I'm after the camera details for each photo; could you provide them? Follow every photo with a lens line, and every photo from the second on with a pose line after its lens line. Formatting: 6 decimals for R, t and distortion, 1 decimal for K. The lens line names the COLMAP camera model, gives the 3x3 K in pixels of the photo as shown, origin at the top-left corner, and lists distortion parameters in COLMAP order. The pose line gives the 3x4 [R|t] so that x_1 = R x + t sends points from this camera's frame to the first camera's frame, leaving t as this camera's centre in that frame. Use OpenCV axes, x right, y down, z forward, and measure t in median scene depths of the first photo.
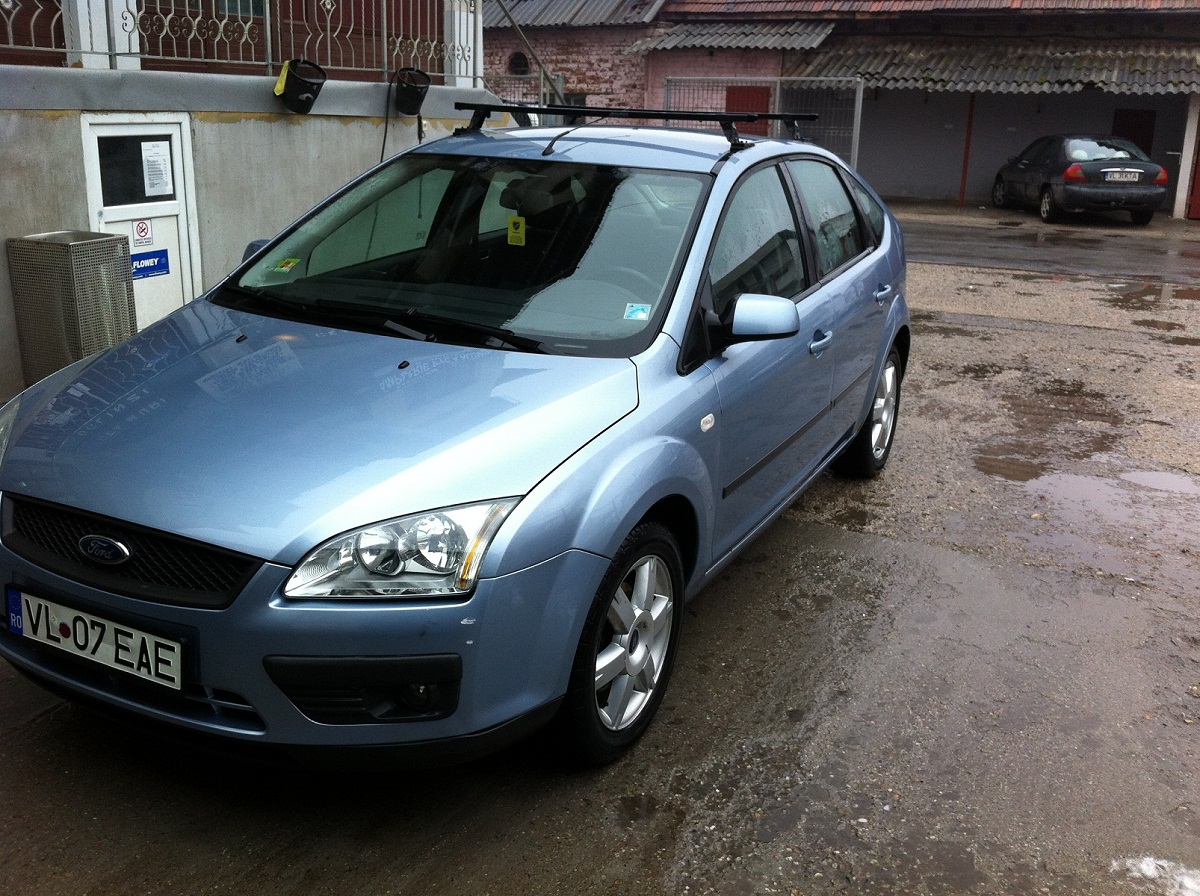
lens RADIAL K [[1184.5, 0, 600.0], [0, 1184.5, 448.0], [0, 0, 1]] dist [0.071142, -0.225074]
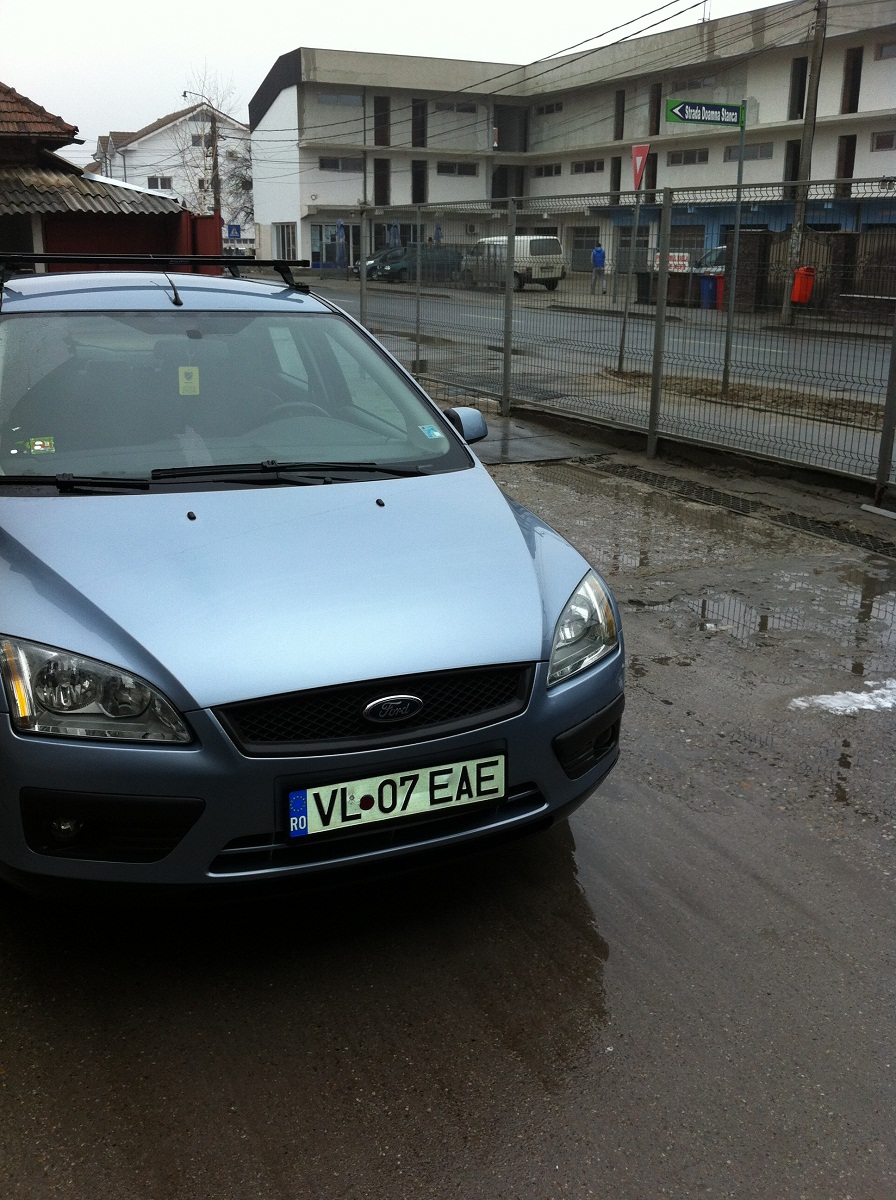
lens RADIAL K [[1184.5, 0, 448.0], [0, 1184.5, 600.0], [0, 0, 1]] dist [0.071142, -0.225074]
pose [[0.599781, -0.247786, 0.760832, -1.157568], [0.224140, 0.964805, 0.137520, -0.139327], [-0.768130, 0.088051, 0.634211, 0.297184]]
